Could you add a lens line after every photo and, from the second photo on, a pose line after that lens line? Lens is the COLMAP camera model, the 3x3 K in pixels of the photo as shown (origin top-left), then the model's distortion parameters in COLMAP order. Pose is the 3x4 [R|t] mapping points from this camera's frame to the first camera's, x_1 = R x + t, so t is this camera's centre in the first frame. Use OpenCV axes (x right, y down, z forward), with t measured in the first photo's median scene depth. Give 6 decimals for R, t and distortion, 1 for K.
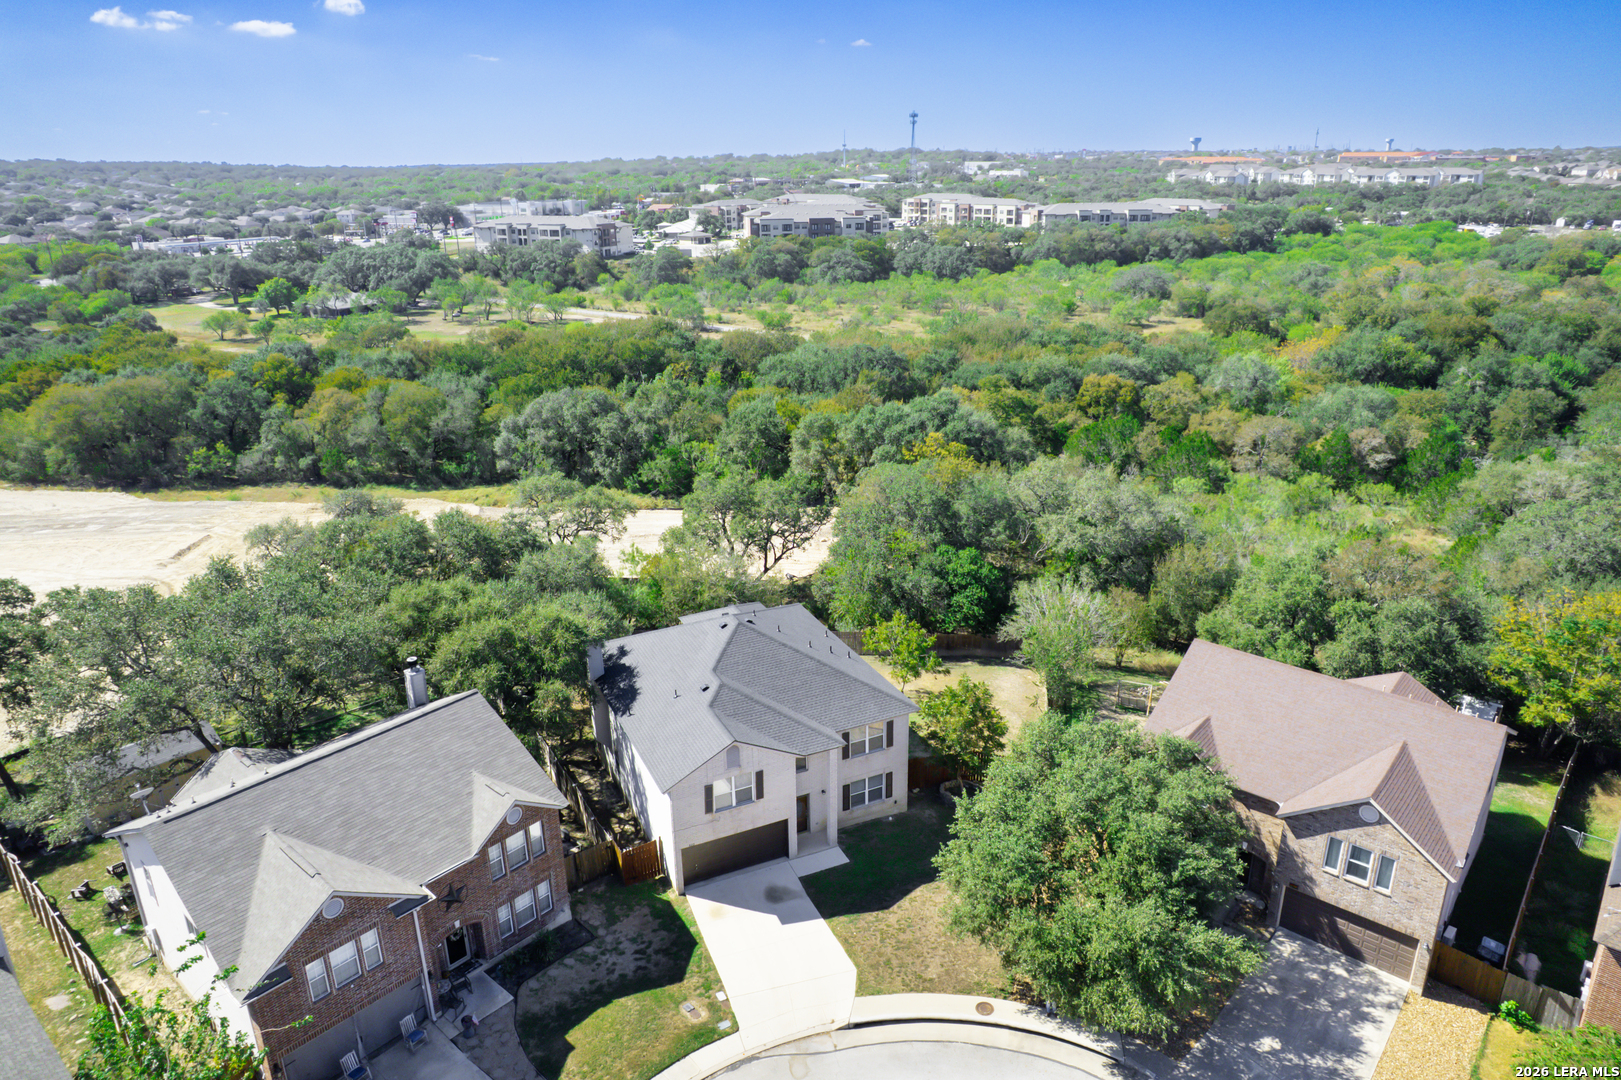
lens RADIAL K [[1035.4, 0, 799.6], [0, 1035.4, 508.8], [0, 0, 1]] dist [-0.067144, 0.061049]
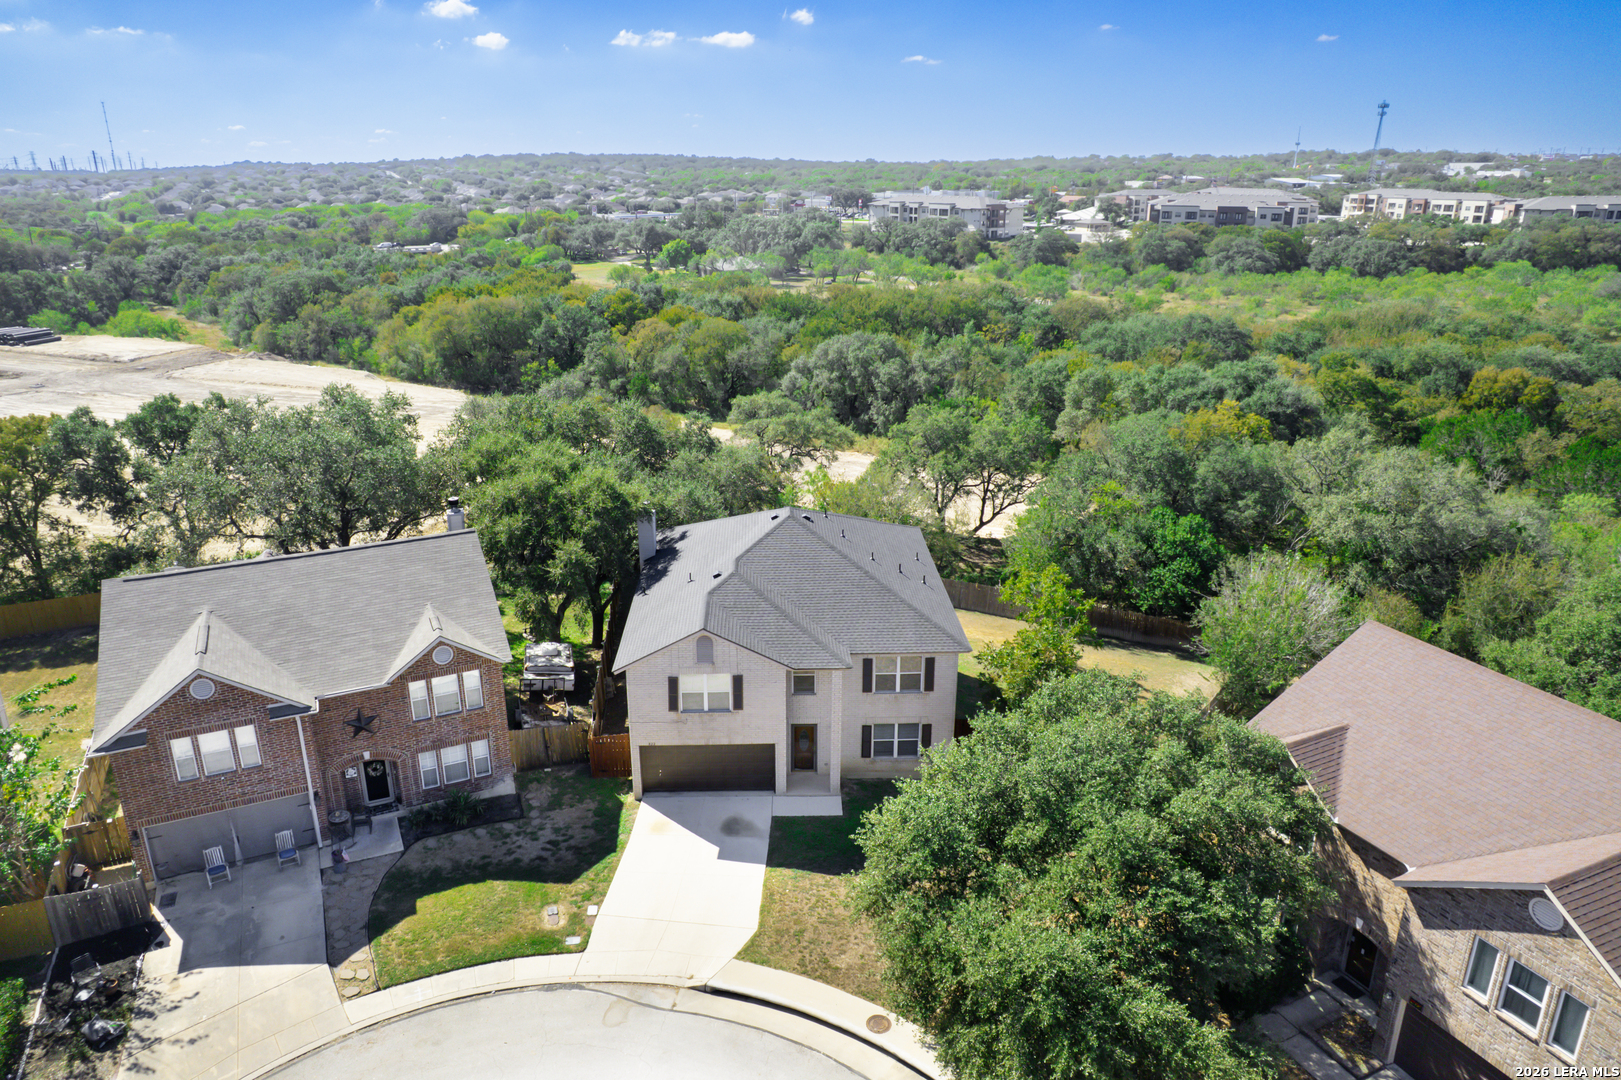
lens RADIAL K [[1035.4, 0, 799.6], [0, 1035.4, 508.8], [0, 0, 1]] dist [-0.067144, 0.061049]
pose [[0.917240, 0.134394, -0.374977, 0.113657], [-0.136882, 0.990383, 0.020131, 0.036926], [0.374077, 0.032863, 0.926815, 0.091381]]
